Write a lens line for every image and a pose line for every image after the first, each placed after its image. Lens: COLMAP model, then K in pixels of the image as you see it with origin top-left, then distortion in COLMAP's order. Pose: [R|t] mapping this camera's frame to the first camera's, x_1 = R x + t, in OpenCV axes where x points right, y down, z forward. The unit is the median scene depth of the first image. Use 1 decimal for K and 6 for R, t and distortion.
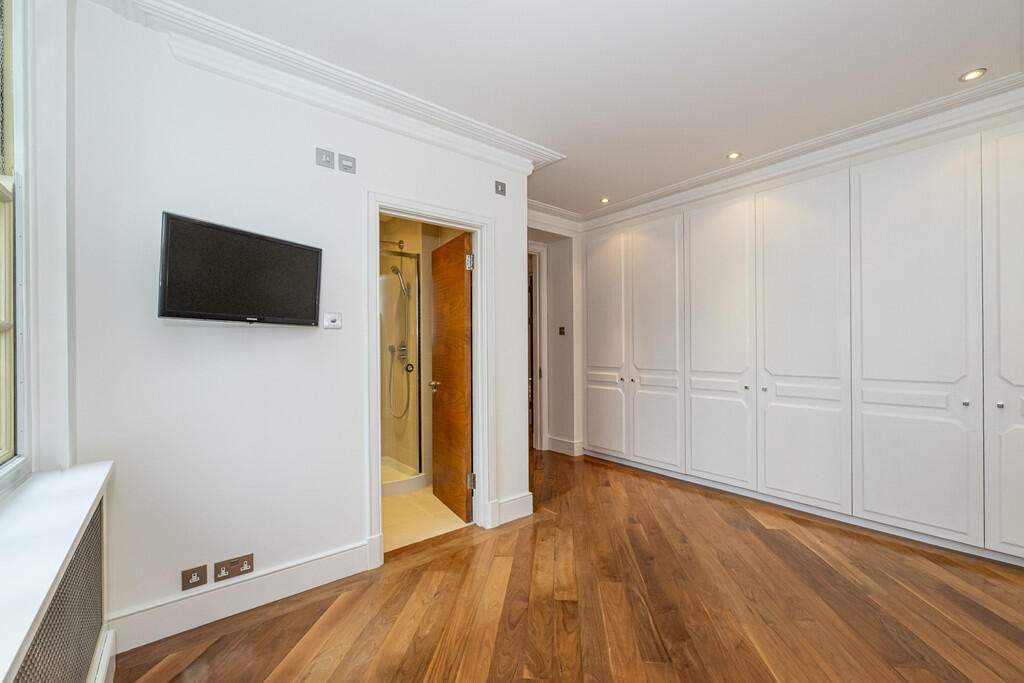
lens RADIAL K [[417.0, 0, 511.5], [0, 417.0, 343.1], [0, 0, 1]] dist [0.000657, 0.000039]
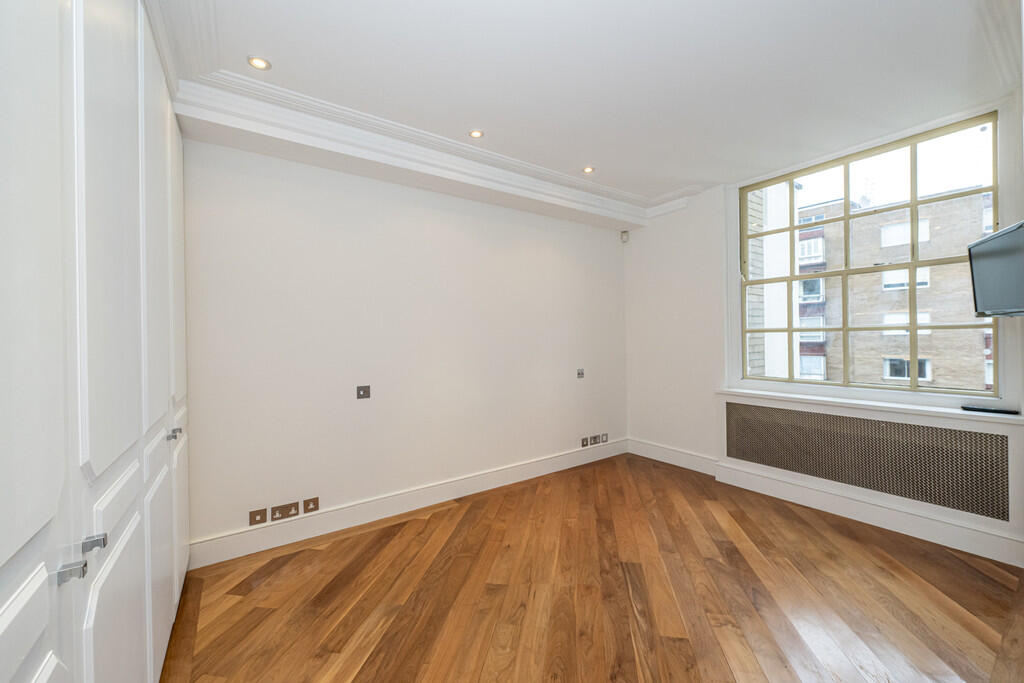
lens RADIAL K [[417.0, 0, 512.1], [0, 417.0, 339.1], [0, 0, 1]] dist [0.000657, 0.000039]
pose [[-0.998513, 0.020350, 0.050565, 0.553492], [0.020326, 0.999793, -0.000998, -0.012714], [-0.050574, 0.000031, -0.998720, 2.031815]]
